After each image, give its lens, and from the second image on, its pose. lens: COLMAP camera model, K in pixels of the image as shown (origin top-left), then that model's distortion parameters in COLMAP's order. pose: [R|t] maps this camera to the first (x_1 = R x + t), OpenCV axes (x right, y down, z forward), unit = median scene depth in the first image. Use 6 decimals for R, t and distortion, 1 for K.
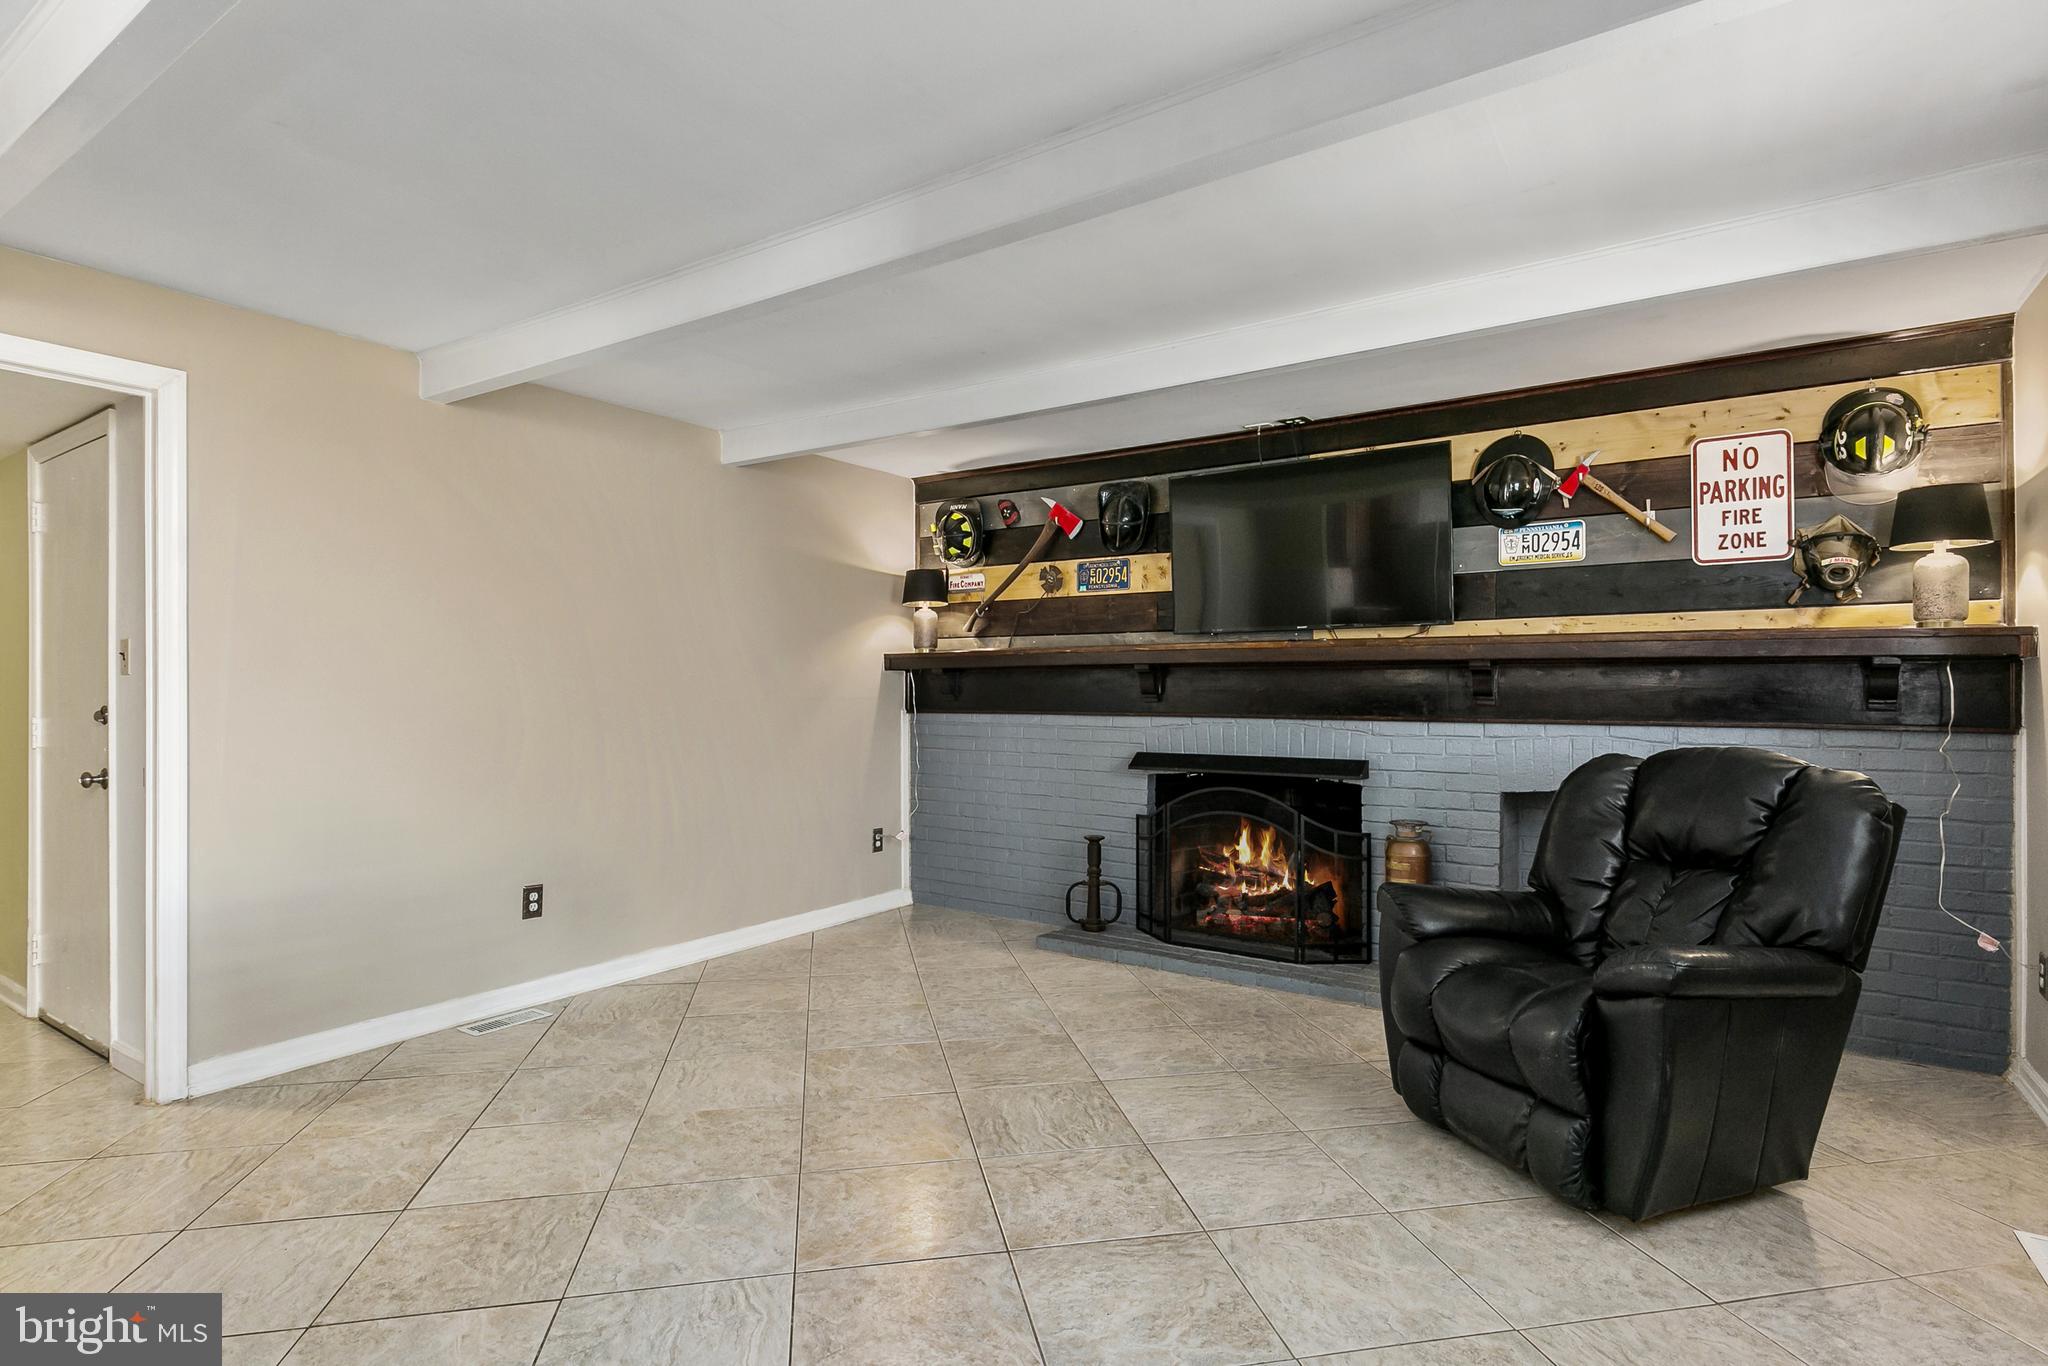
lens RADIAL K [[1095.7, 0, 1048.9], [0, 1095.7, 682.6], [0, 0, 1]] dist [-0.000008, -0.000624]
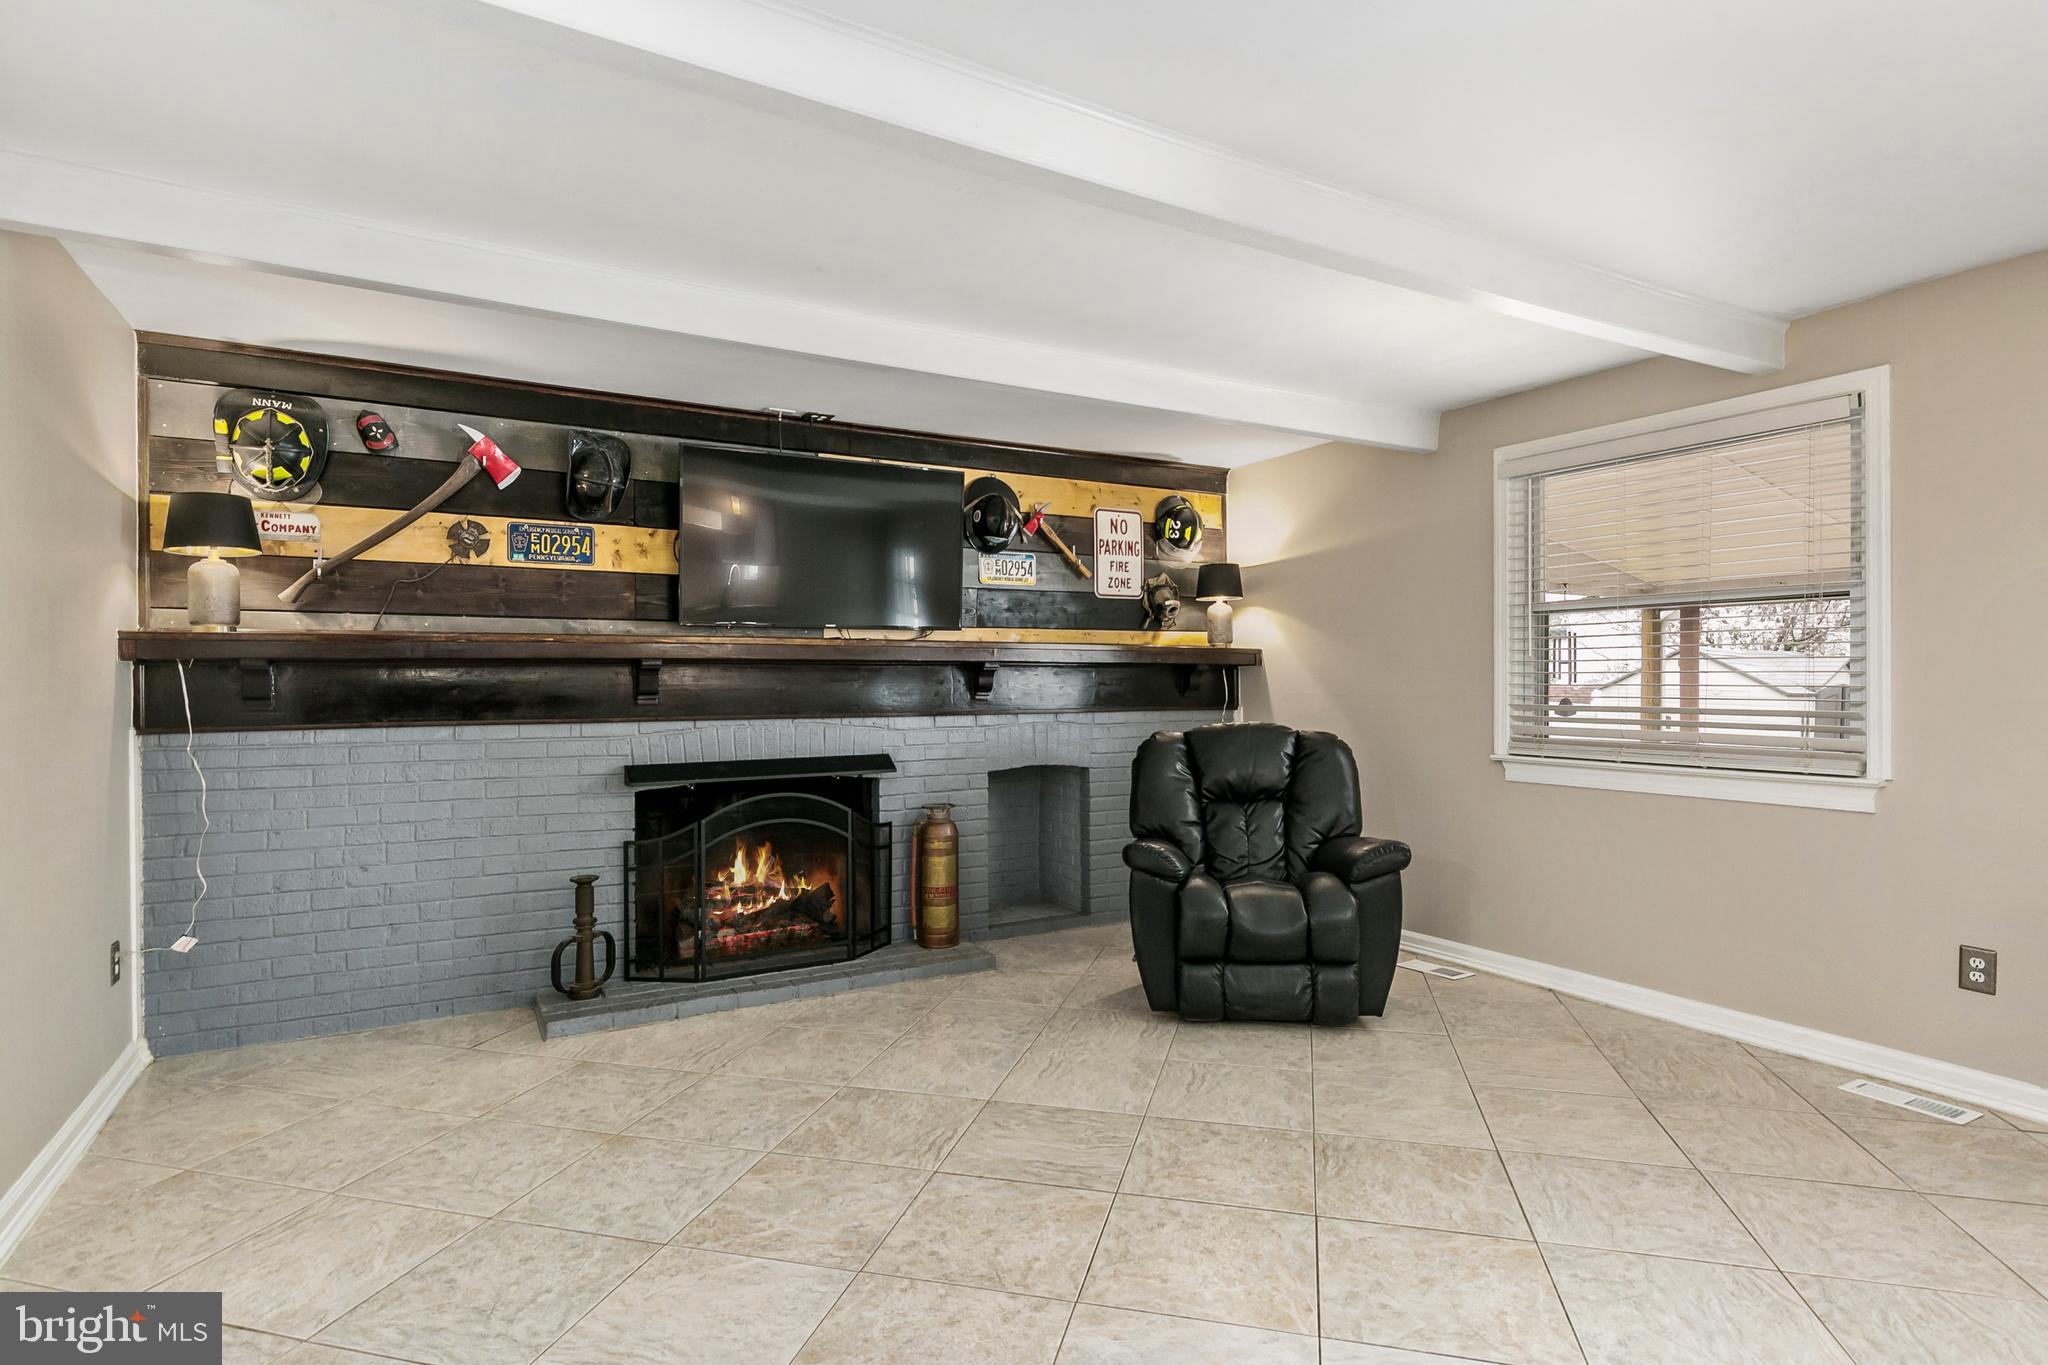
lens RADIAL K [[1054.9, 0, 1024.0], [0, 1054.9, 682.5], [0, 0, 1]] dist [-0.000265, -0.000064]
pose [[0.412241, -0.001029, 0.911074, -0.532530], [0.002494, 0.999997, 0.000002, 0.001793], [-0.911071, 0.002271, 0.412242, 0.412264]]
